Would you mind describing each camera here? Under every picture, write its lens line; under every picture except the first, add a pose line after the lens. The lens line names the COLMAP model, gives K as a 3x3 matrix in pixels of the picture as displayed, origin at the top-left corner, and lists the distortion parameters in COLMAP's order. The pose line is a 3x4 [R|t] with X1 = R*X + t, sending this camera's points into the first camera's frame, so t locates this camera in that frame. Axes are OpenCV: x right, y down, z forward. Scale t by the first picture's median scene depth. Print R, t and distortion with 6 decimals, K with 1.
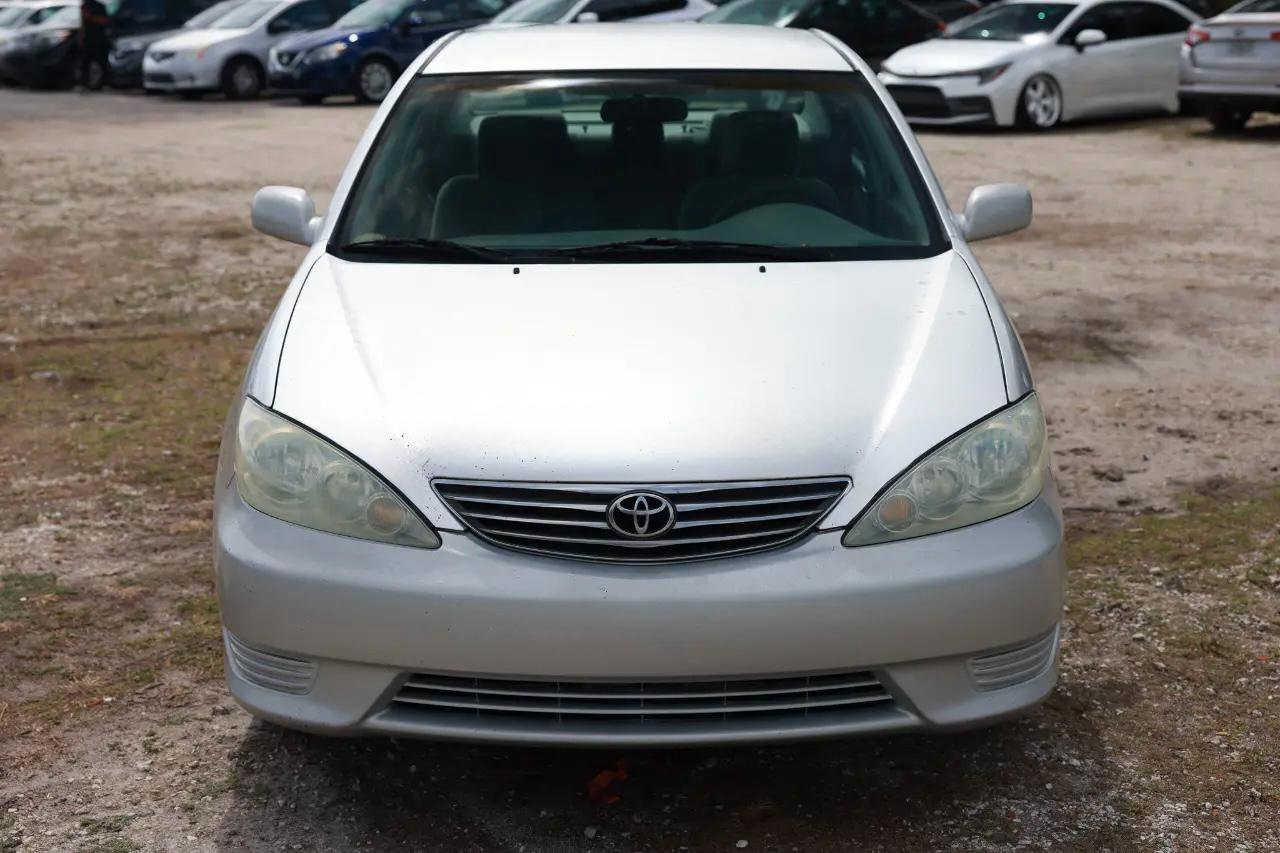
lens RADIAL K [[1849.0, 0, 634.3], [0, 1849.0, 433.9], [0, 0, 1]] dist [0.065574, 0.000000]
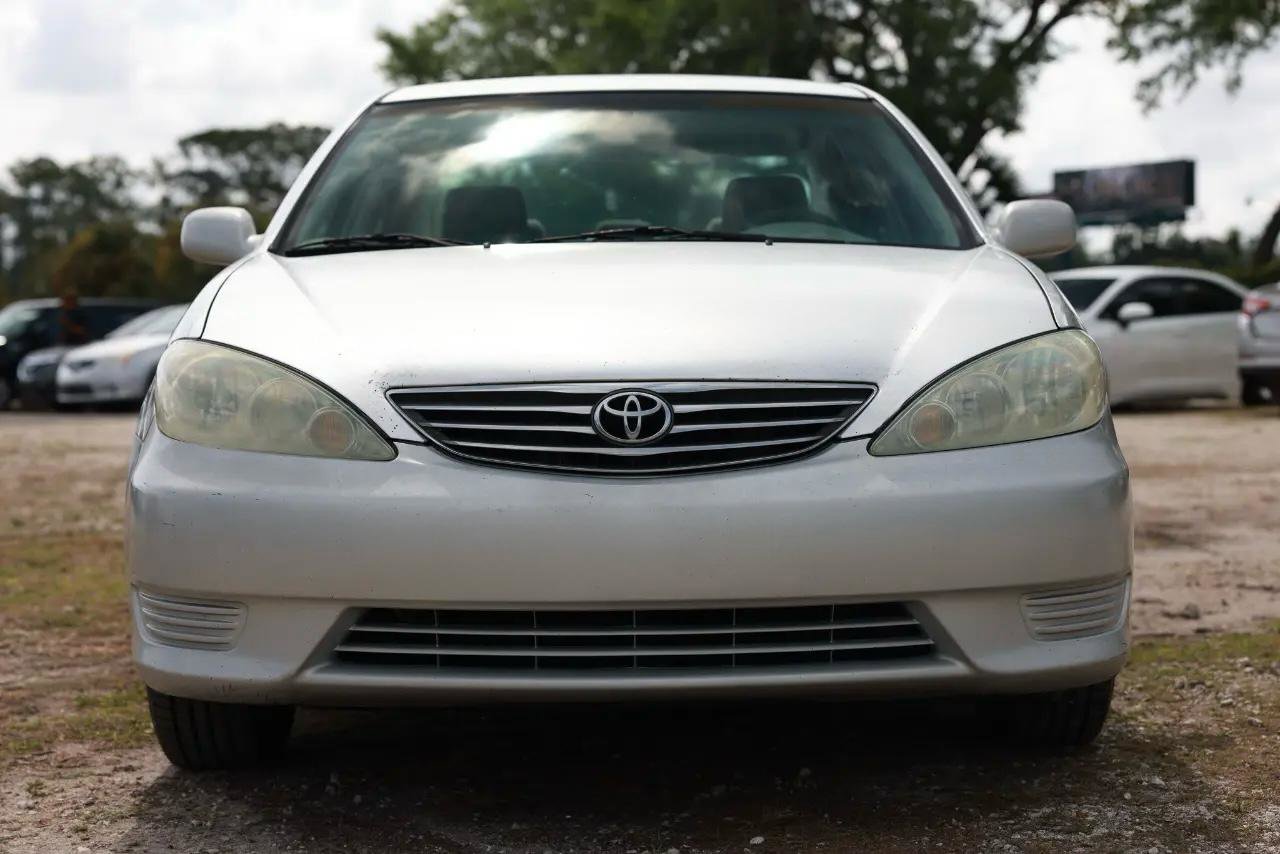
lens RADIAL K [[2149.8, 0, 647.7], [0, 2149.8, 421.8], [0, 0, 1]] dist [0.118135, 0.000000]
pose [[0.999903, -0.005272, 0.012876, -0.001777], [0.007683, 0.980767, -0.195032, 0.213042], [-0.011601, 0.195112, 0.980712, 0.024698]]
